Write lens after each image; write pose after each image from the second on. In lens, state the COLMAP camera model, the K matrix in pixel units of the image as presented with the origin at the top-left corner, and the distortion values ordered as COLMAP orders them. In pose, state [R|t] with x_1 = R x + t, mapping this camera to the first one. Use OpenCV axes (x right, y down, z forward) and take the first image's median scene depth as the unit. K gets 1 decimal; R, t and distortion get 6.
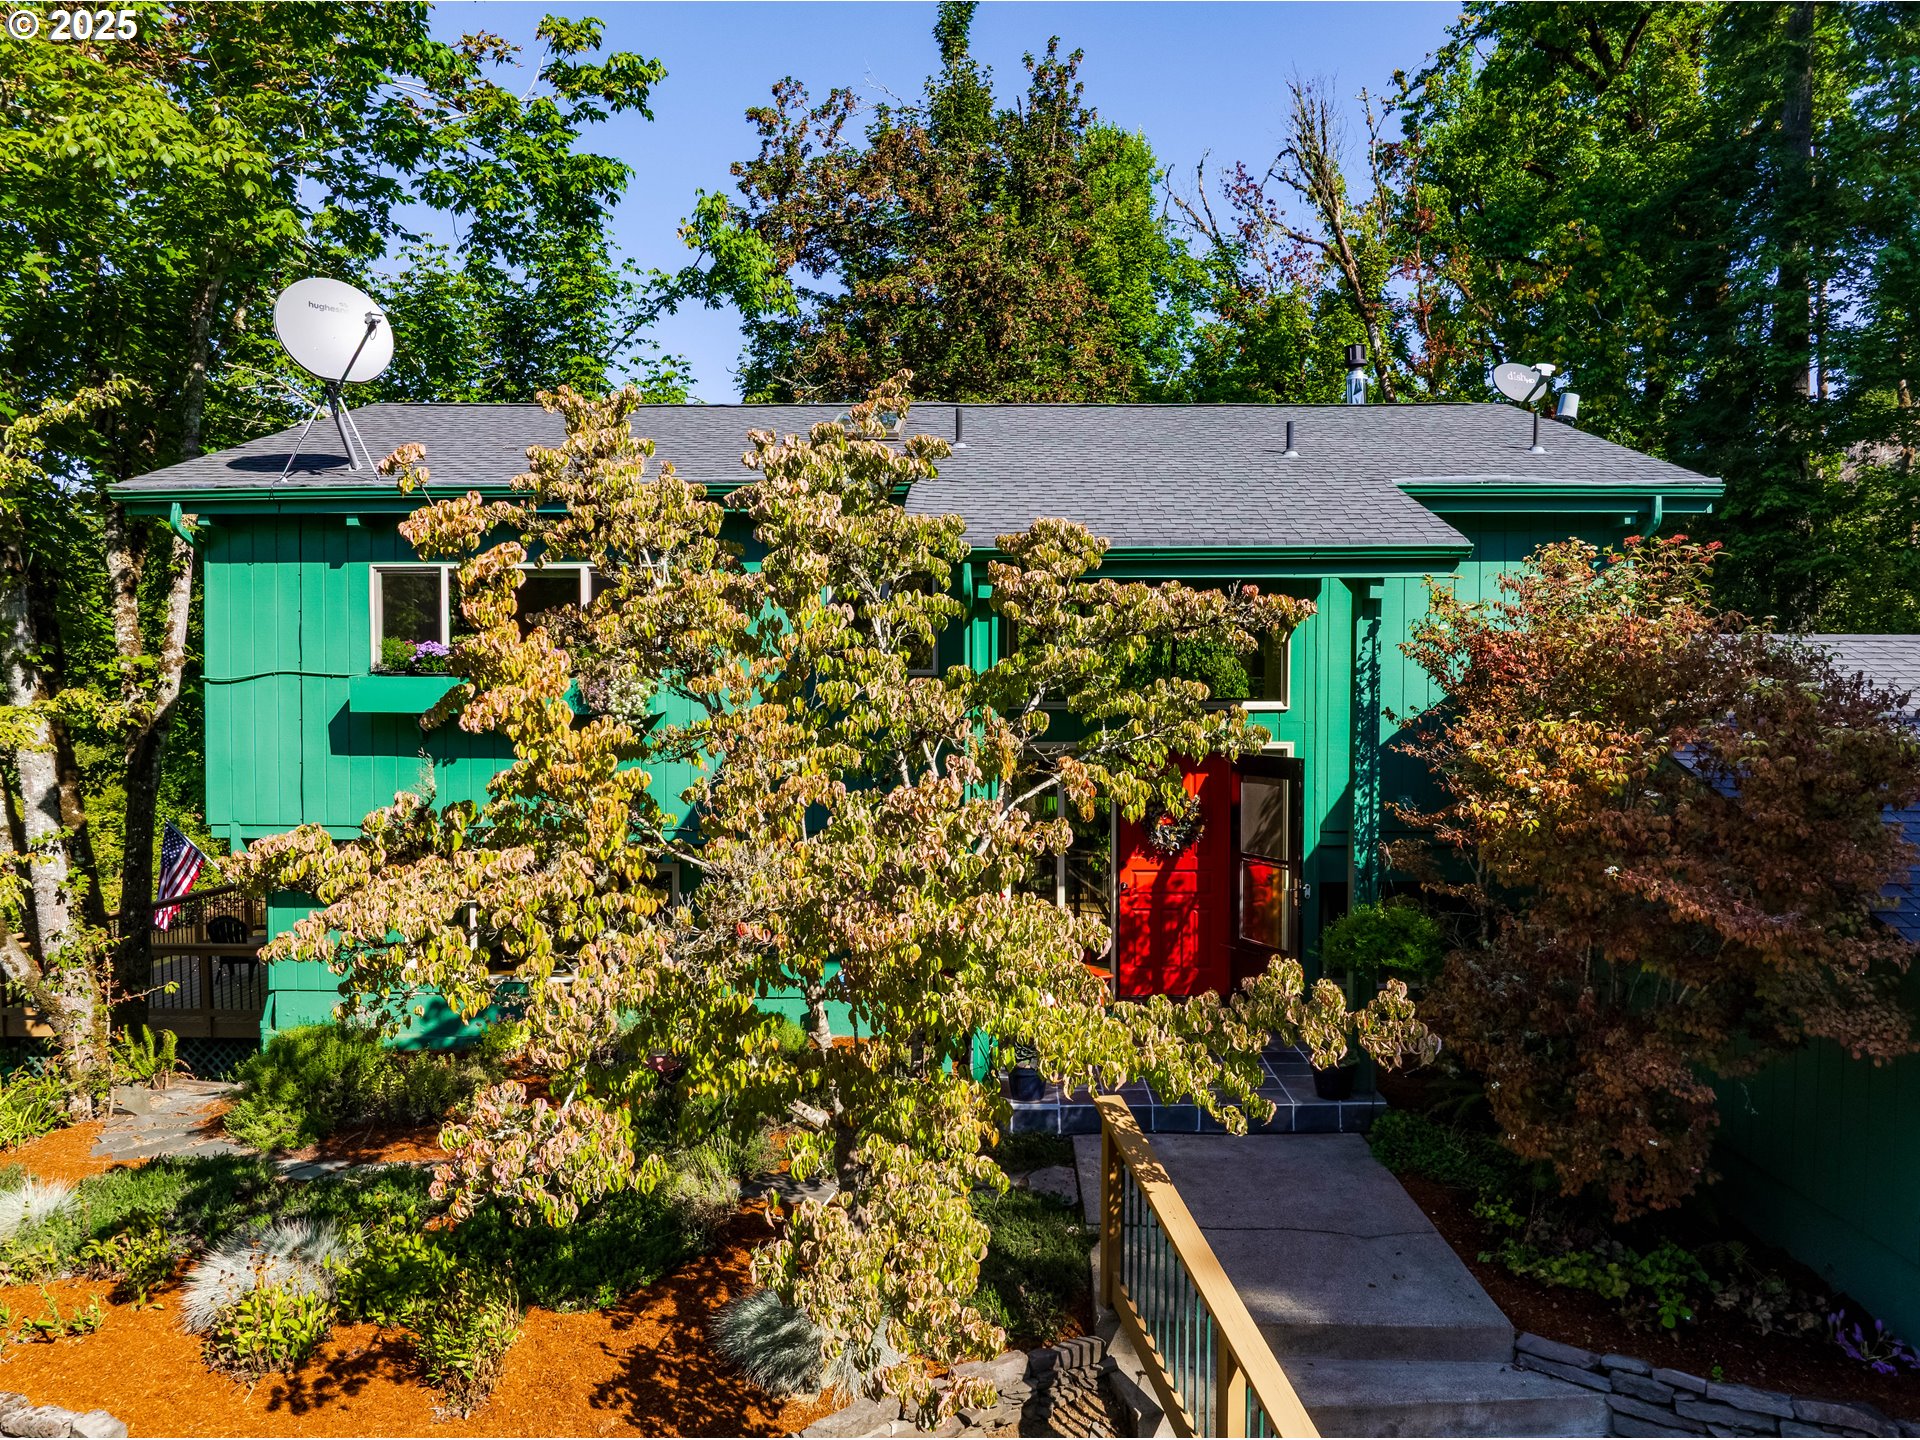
lens RADIAL K [[1334.0, 0, 961.1], [0, 1334.0, 717.1], [0, 0, 1]] dist [-0.005207, -0.001337]
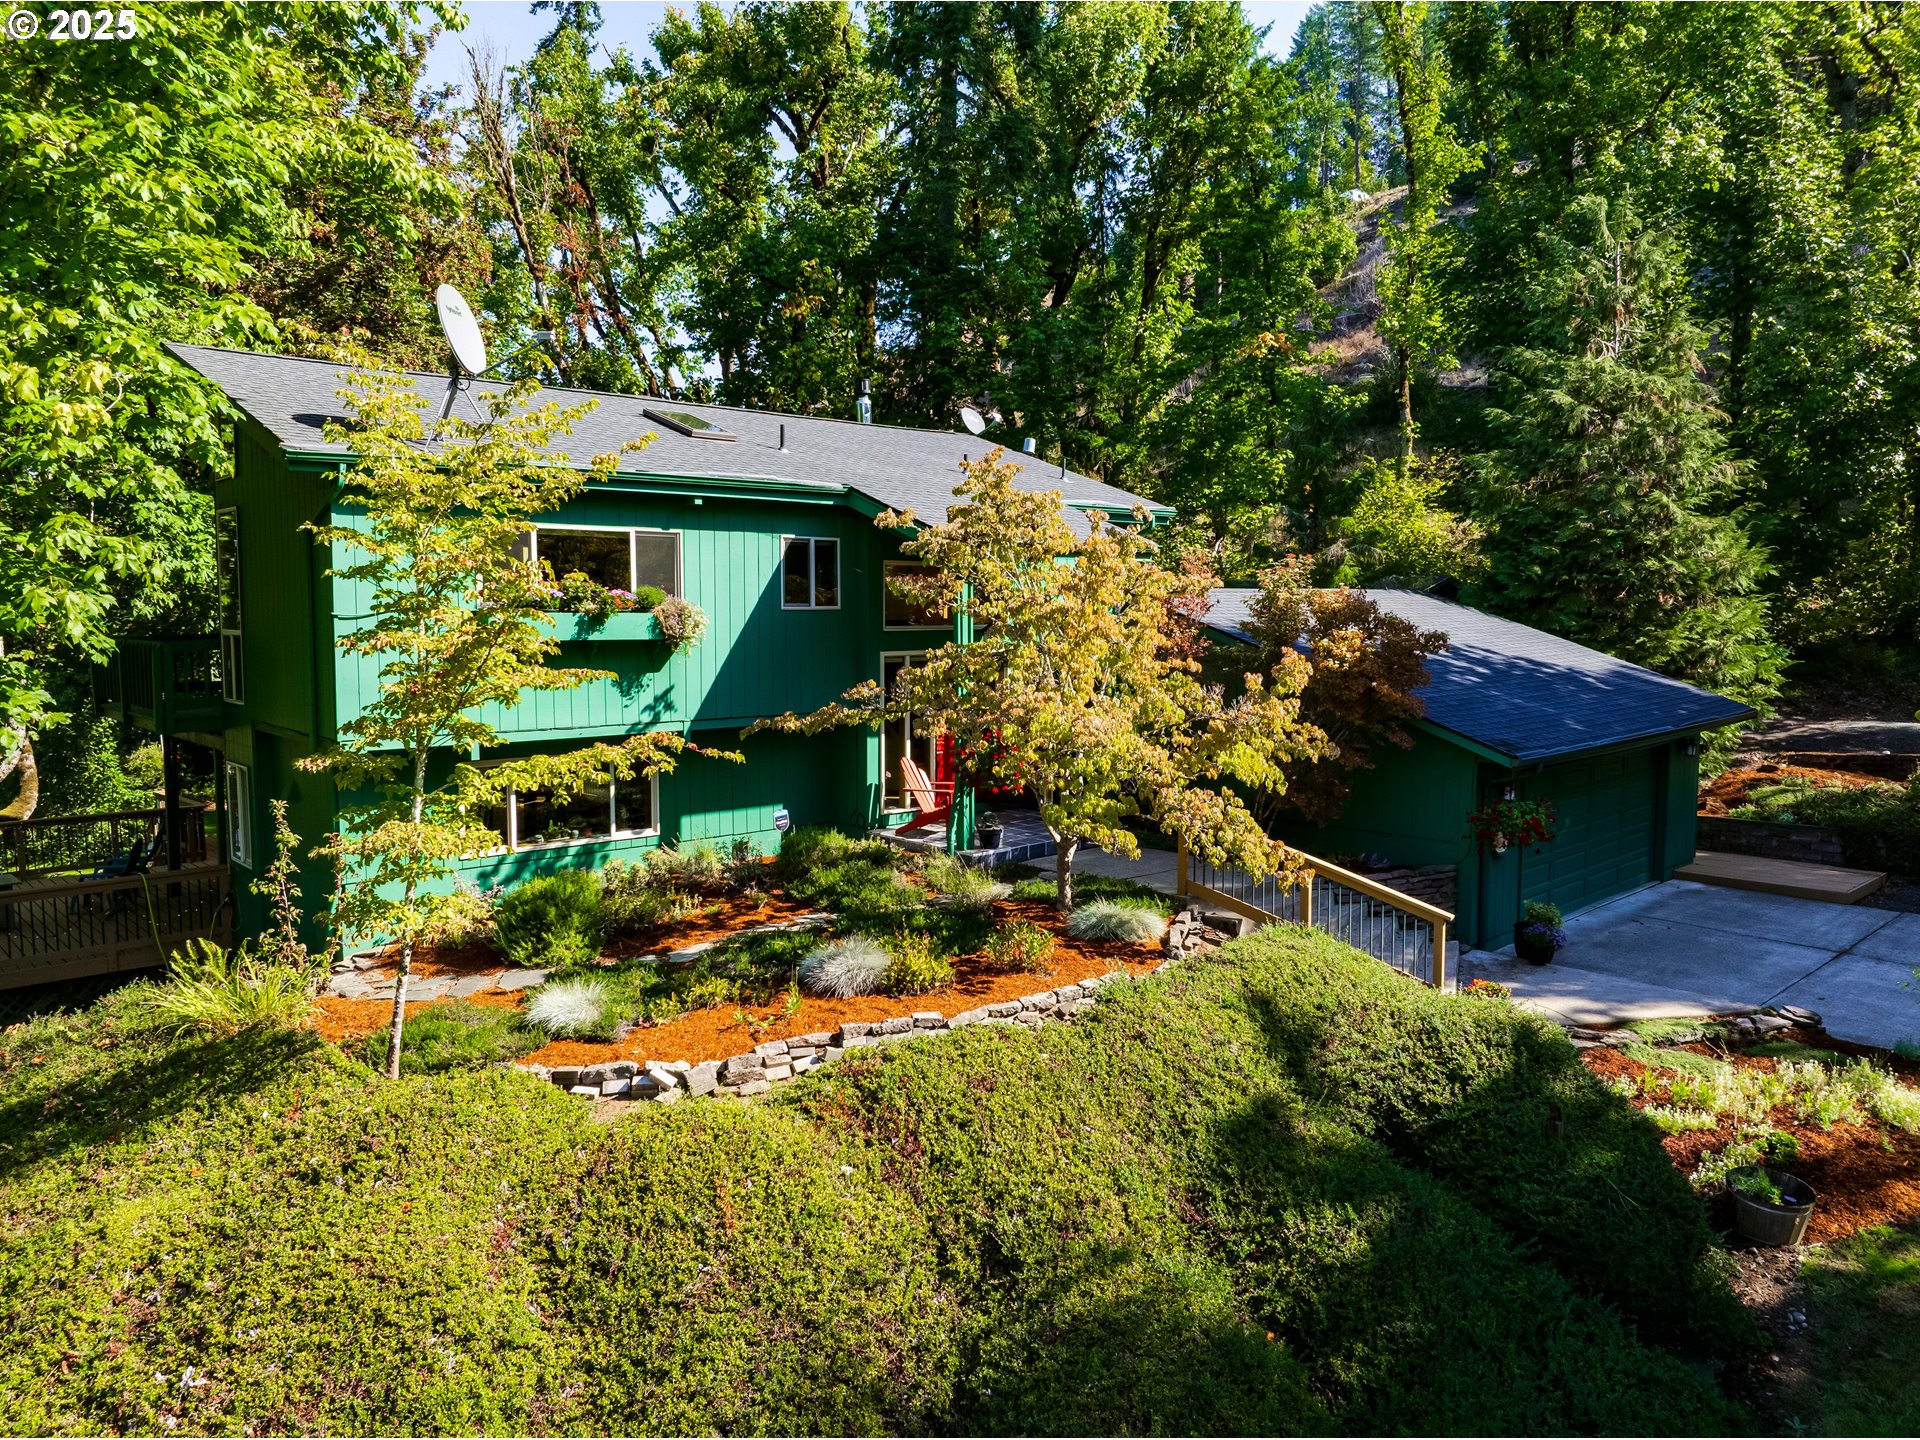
lens RADIAL K [[1334.0, 0, 958.9], [0, 1334.0, 717.8], [0, 0, 1]] dist [-0.005207, -0.001337]
pose [[0.736762, -0.050213, 0.674285, -1.164310], [0.016562, 0.998280, 0.056244, 0.010070], [-0.675949, -0.030271, 0.736326, -0.247707]]
